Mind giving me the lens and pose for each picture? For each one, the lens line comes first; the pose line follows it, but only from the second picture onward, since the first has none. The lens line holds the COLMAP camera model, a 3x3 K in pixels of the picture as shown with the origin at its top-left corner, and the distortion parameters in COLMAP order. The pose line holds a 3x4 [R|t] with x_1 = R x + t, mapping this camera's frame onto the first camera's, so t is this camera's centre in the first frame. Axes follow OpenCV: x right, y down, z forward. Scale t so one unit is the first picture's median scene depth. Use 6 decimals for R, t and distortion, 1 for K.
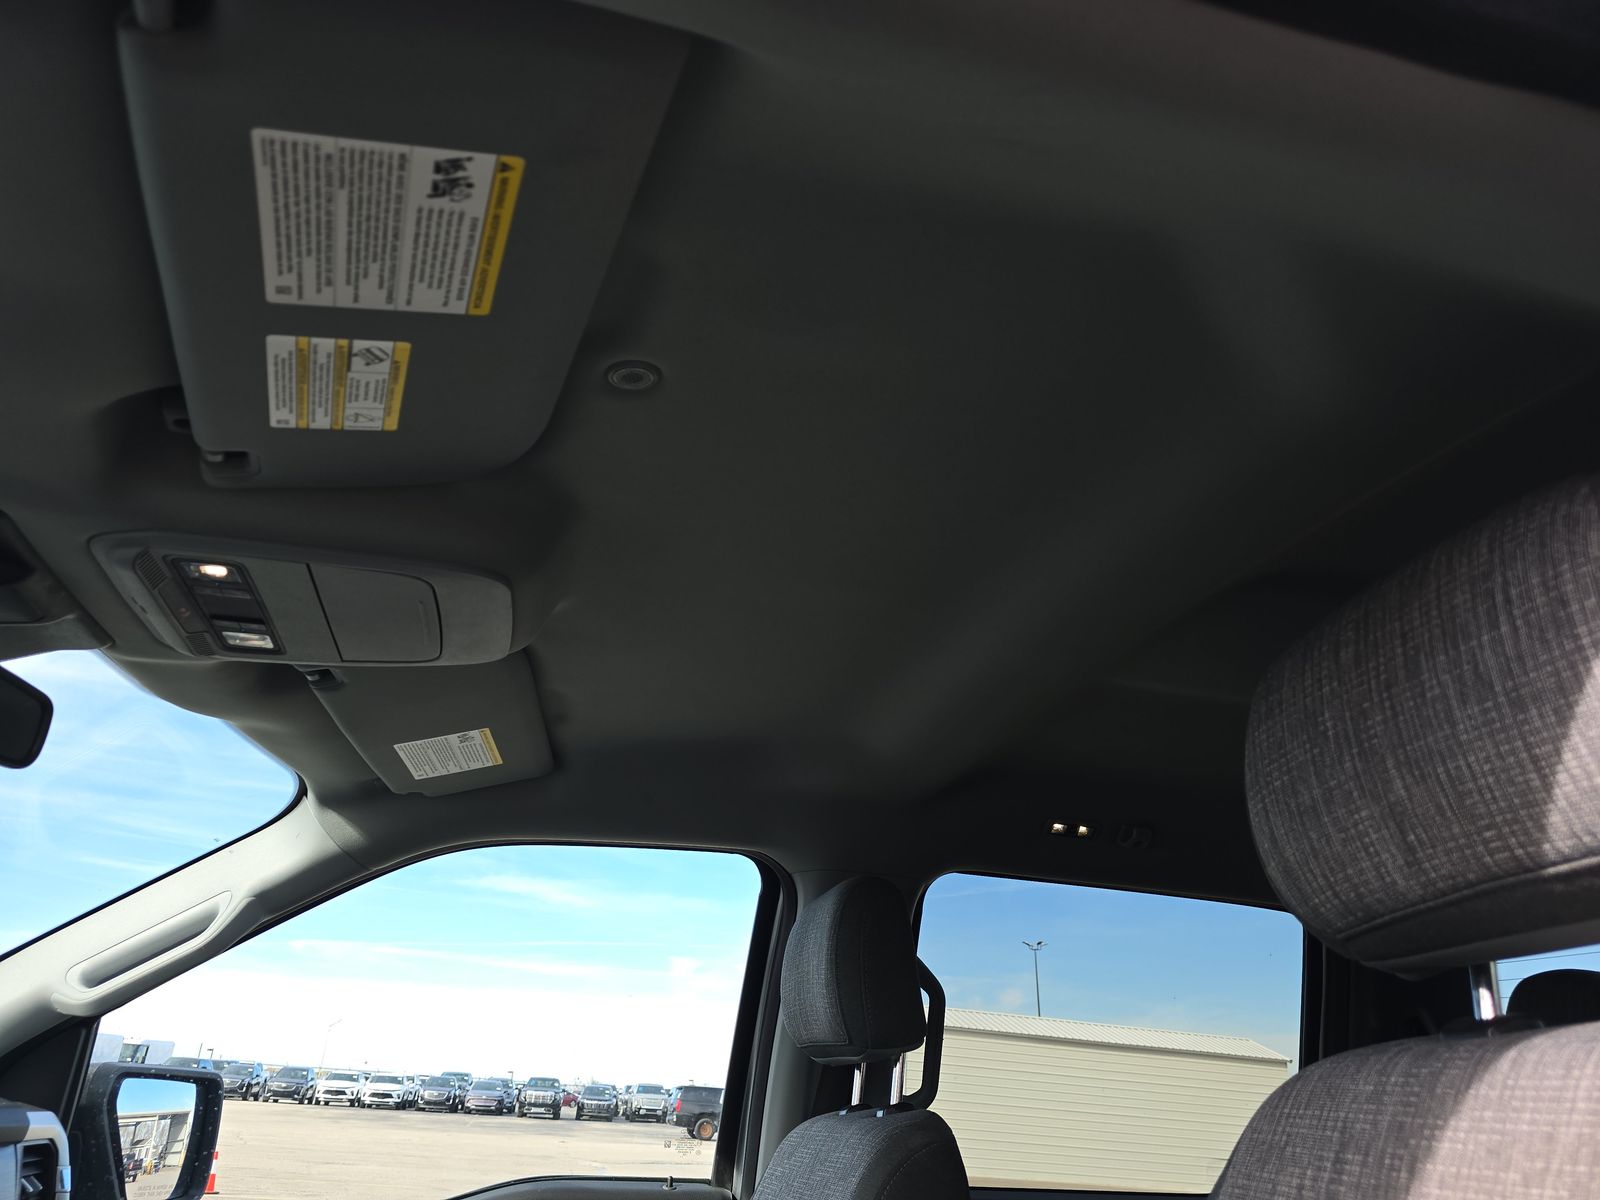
lens RADIAL K [[1097.8, 0, 804.1], [0, 1097.8, 596.0], [0, 0, 1]] dist [0.043026, -0.036316]
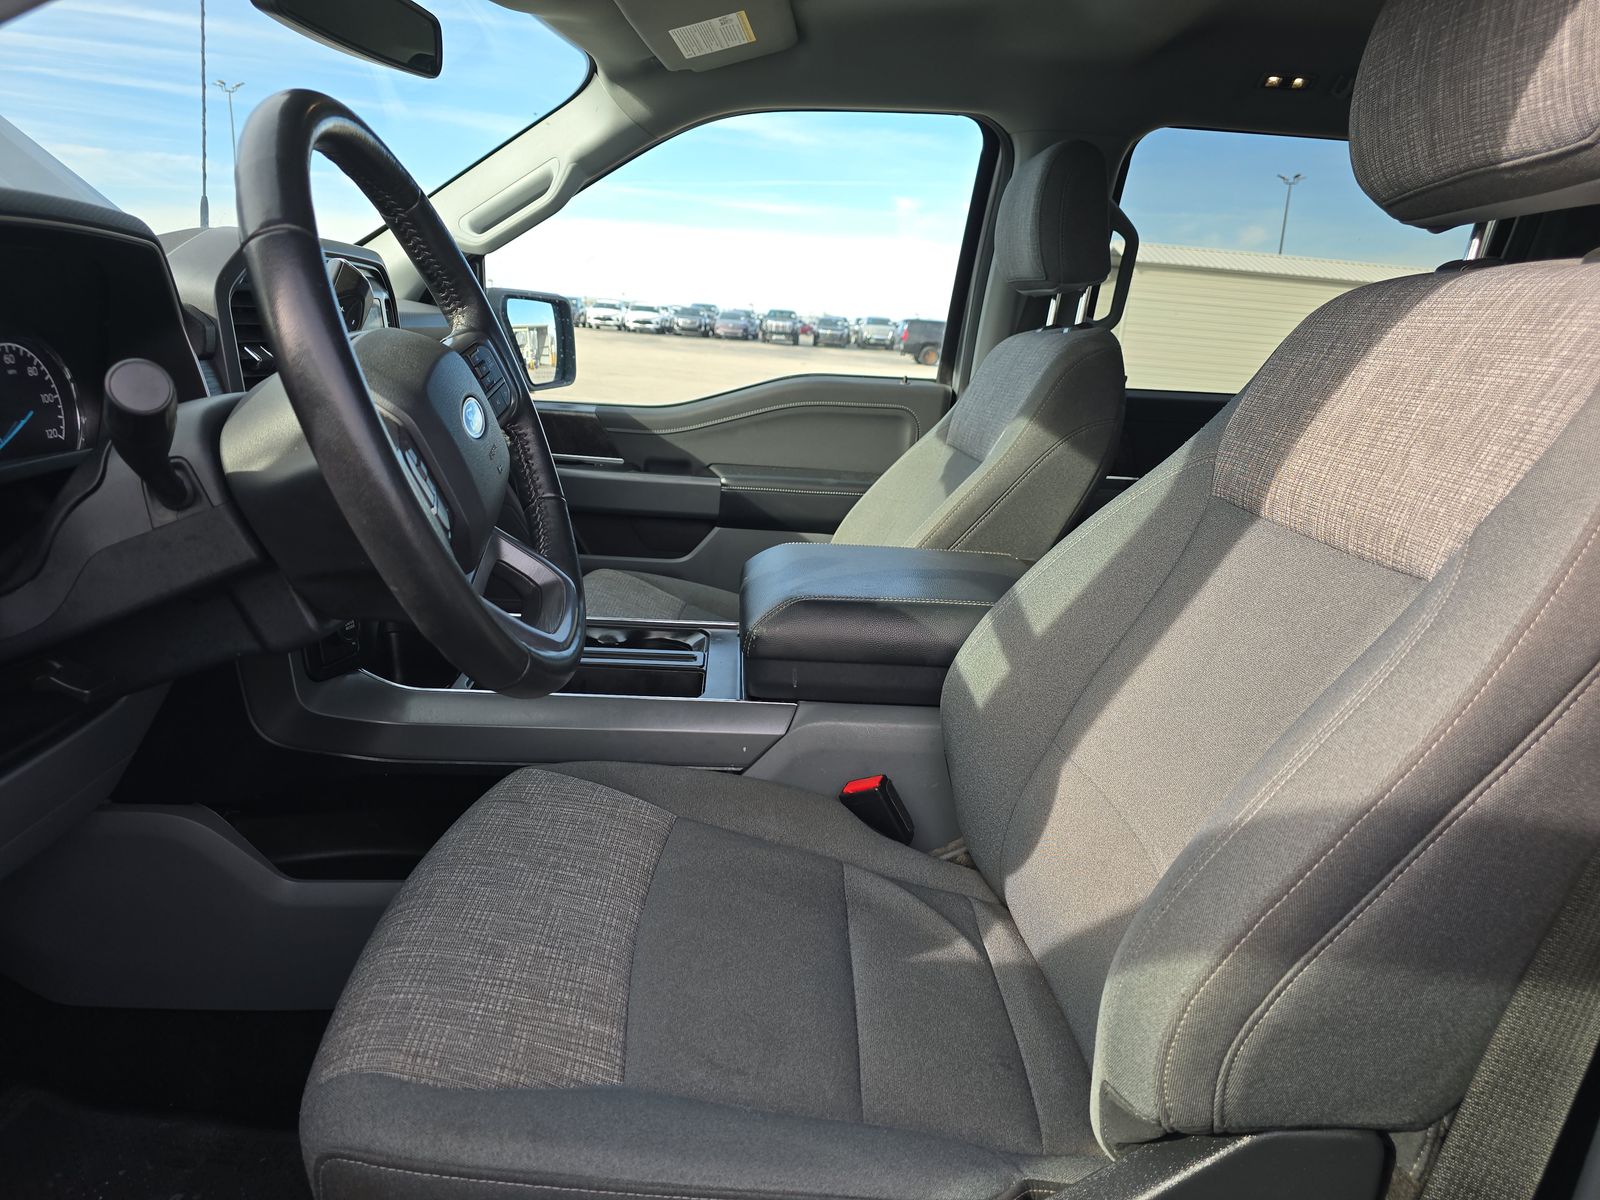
lens RADIAL K [[1097.8, 0, 804.1], [0, 1097.8, 596.0], [0, 0, 1]] dist [0.043026, -0.036316]
pose [[0.981543, 0.058874, -0.181956, 0.014661], [0.065633, 0.789950, 0.609648, -0.074113], [0.179629, -0.610338, 0.771506, -0.187695]]
